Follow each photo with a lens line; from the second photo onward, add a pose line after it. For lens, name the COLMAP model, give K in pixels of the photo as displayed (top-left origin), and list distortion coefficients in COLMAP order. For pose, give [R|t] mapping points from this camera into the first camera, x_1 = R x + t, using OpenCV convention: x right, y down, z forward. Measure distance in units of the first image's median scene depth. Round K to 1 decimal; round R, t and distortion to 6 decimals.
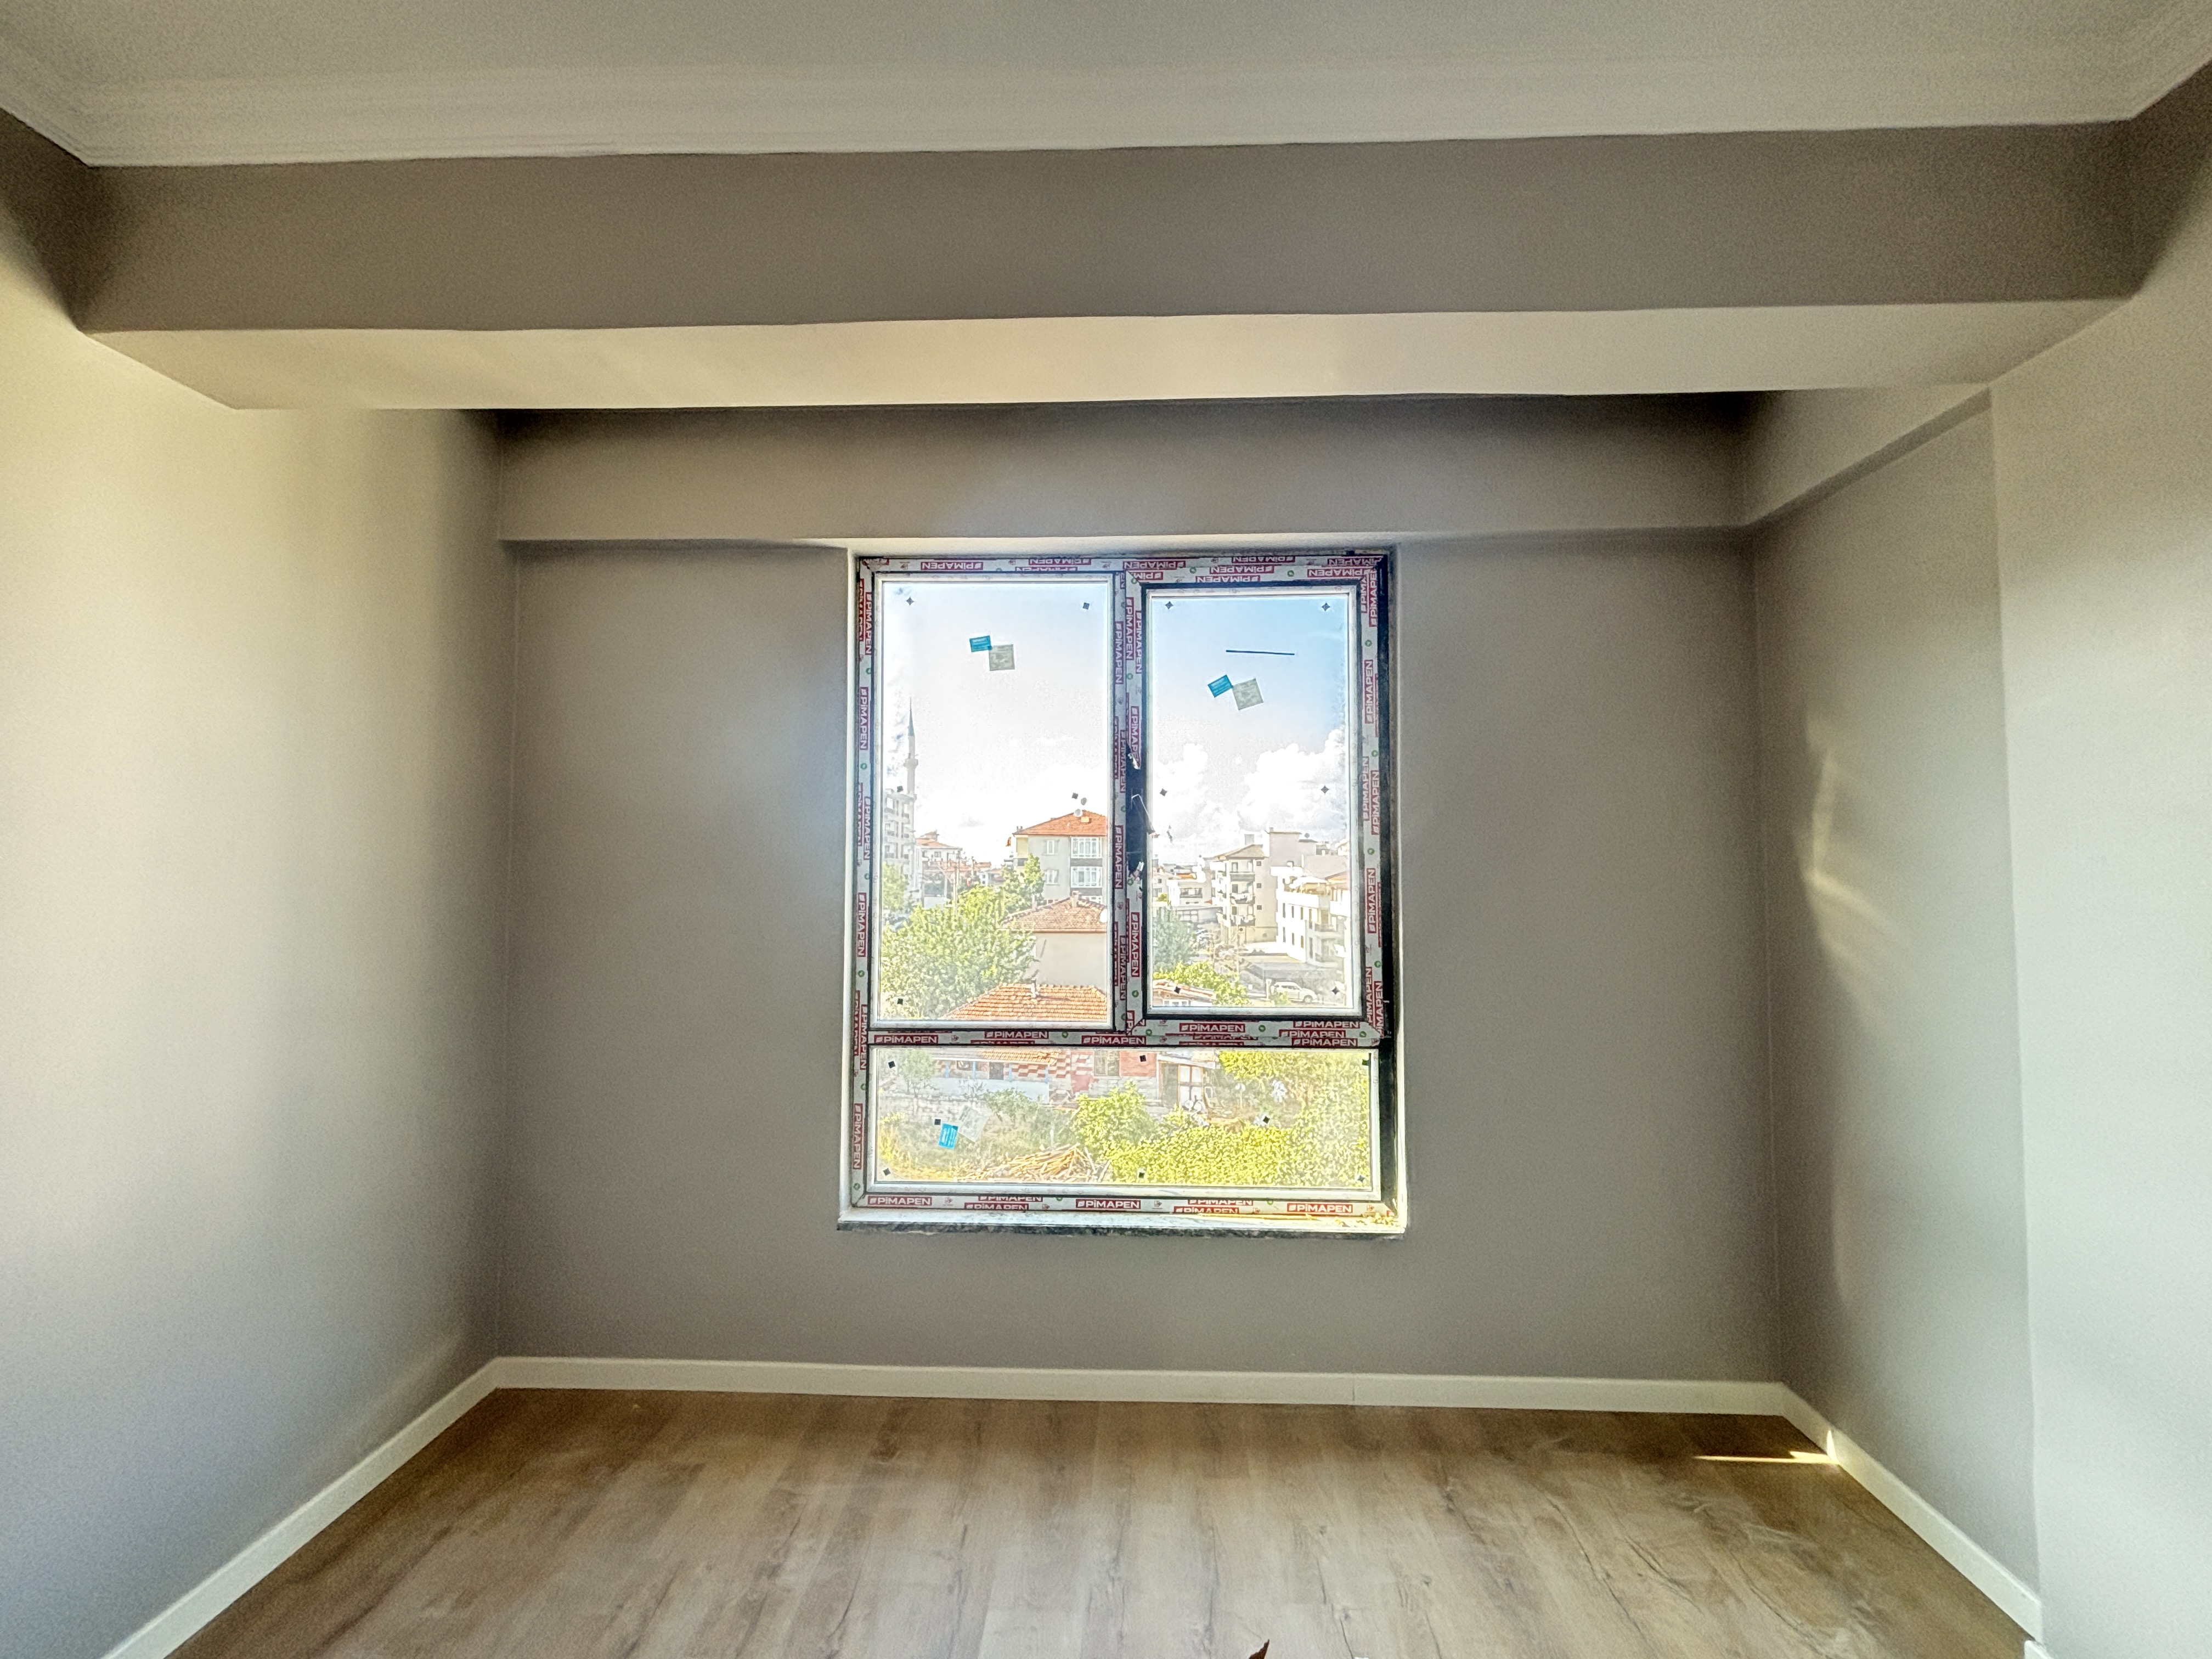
lens RADIAL K [[891.3, 0, 1099.5], [0, 891.3, 812.0], [0, 0, 1]] dist [0.003859, -0.001515]
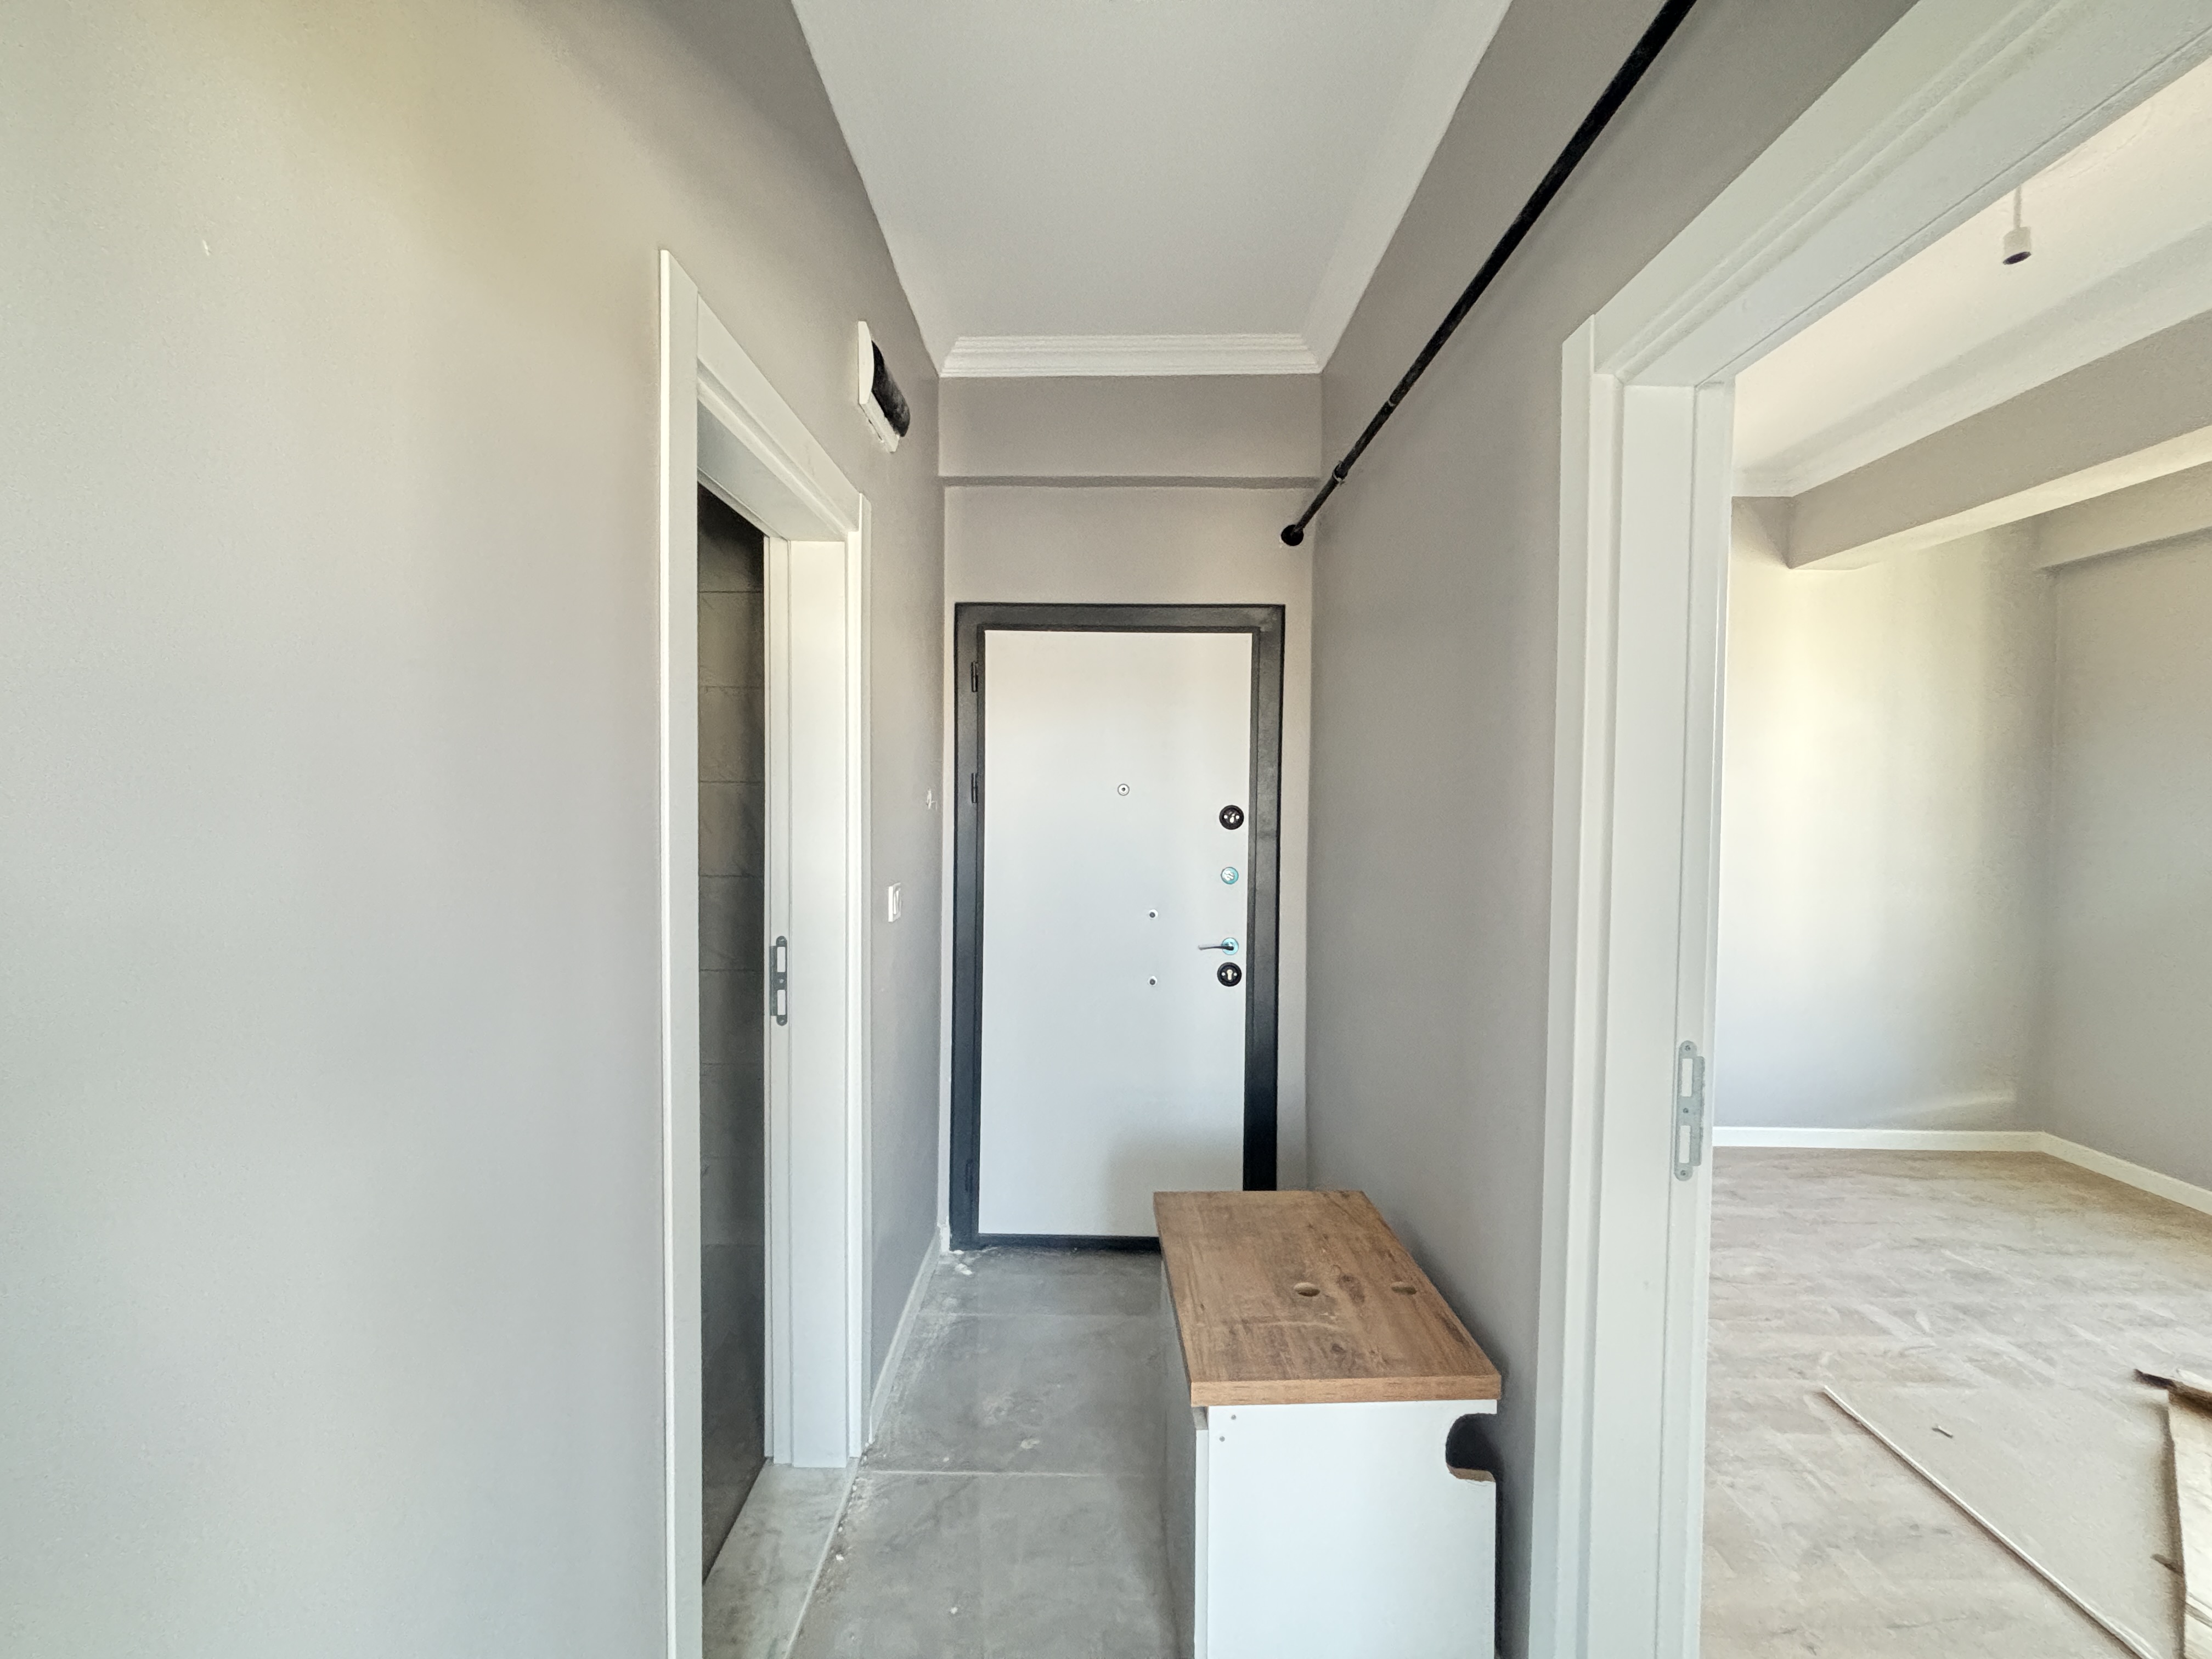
lens RADIAL K [[891.3, 0, 1099.1], [0, 891.3, 808.7], [0, 0, 1]] dist [0.003859, -0.001515]
pose [[0.020659, 0.016816, -0.999645, 0.745704], [0.035463, 0.999217, 0.017541, -0.001765], [0.999157, -0.035813, 0.020046, -0.558363]]
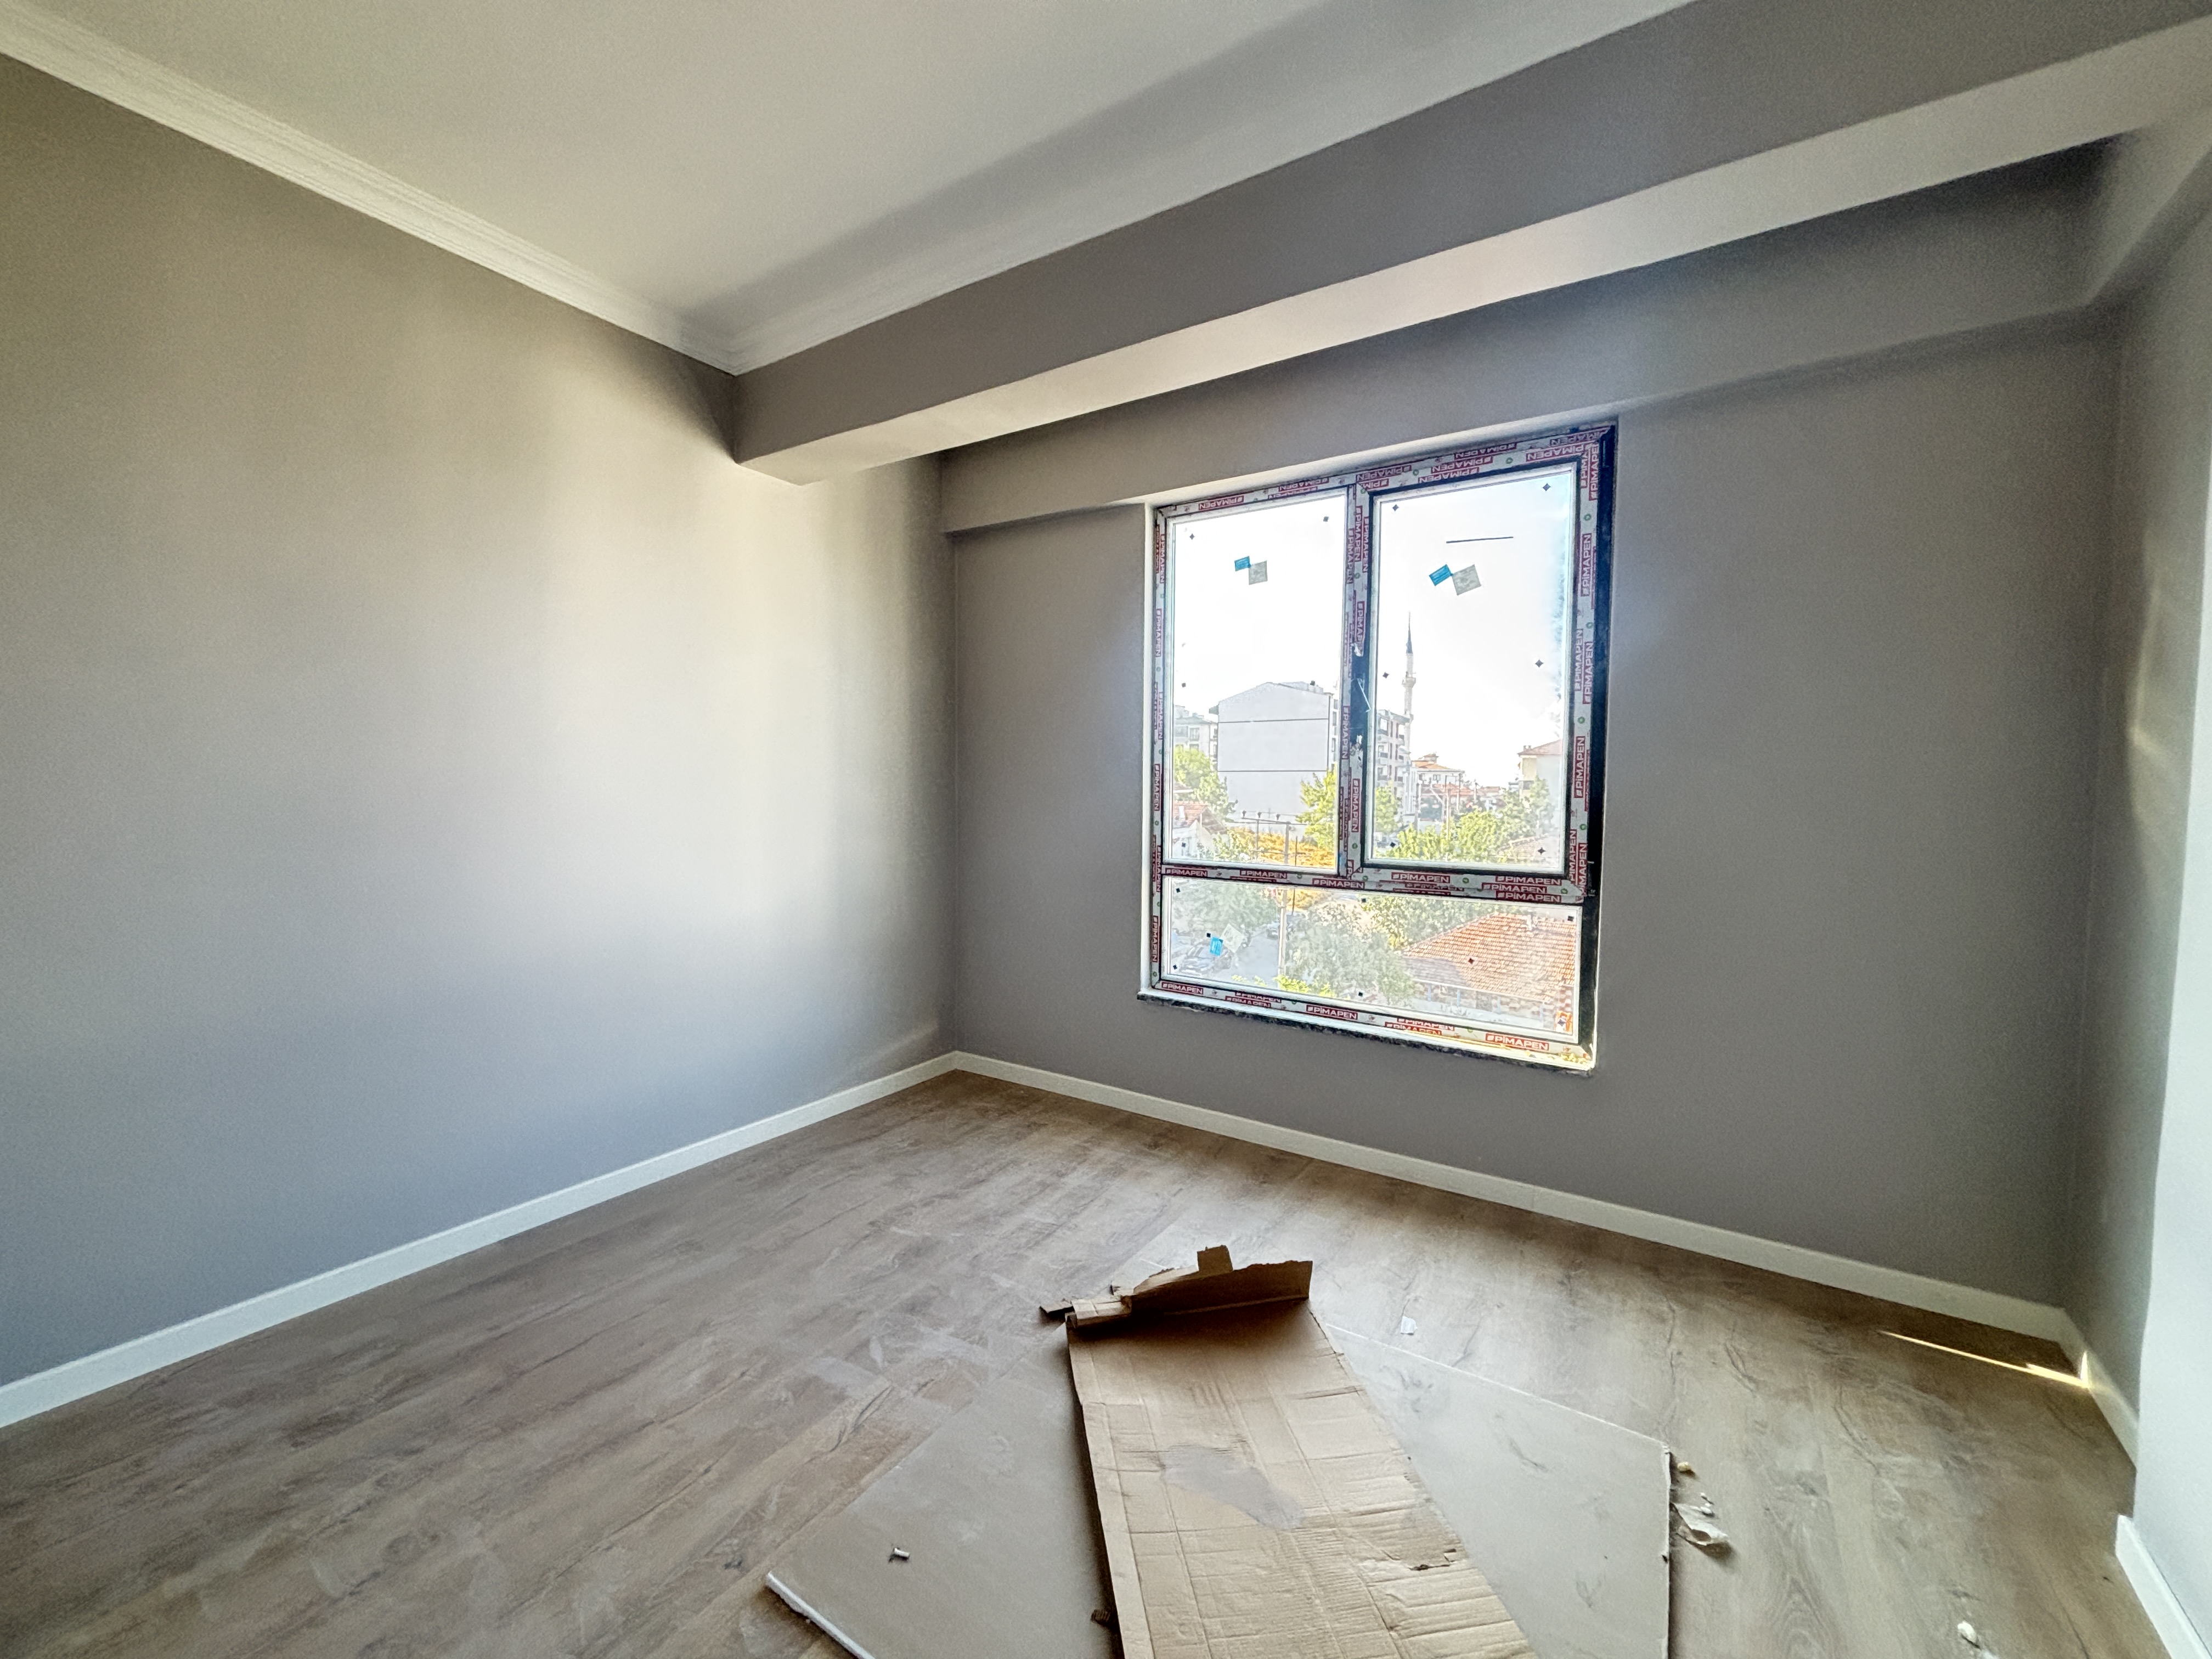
lens RADIAL K [[891.3, 0, 1096.3], [0, 891.3, 809.2], [0, 0, 1]] dist [0.003859, -0.001515]
pose [[0.848920, 0.023104, -0.528016, 0.377572], [0.019772, 0.996956, 0.075412, 0.058245], [0.528151, -0.074459, 0.845880, -0.196363]]
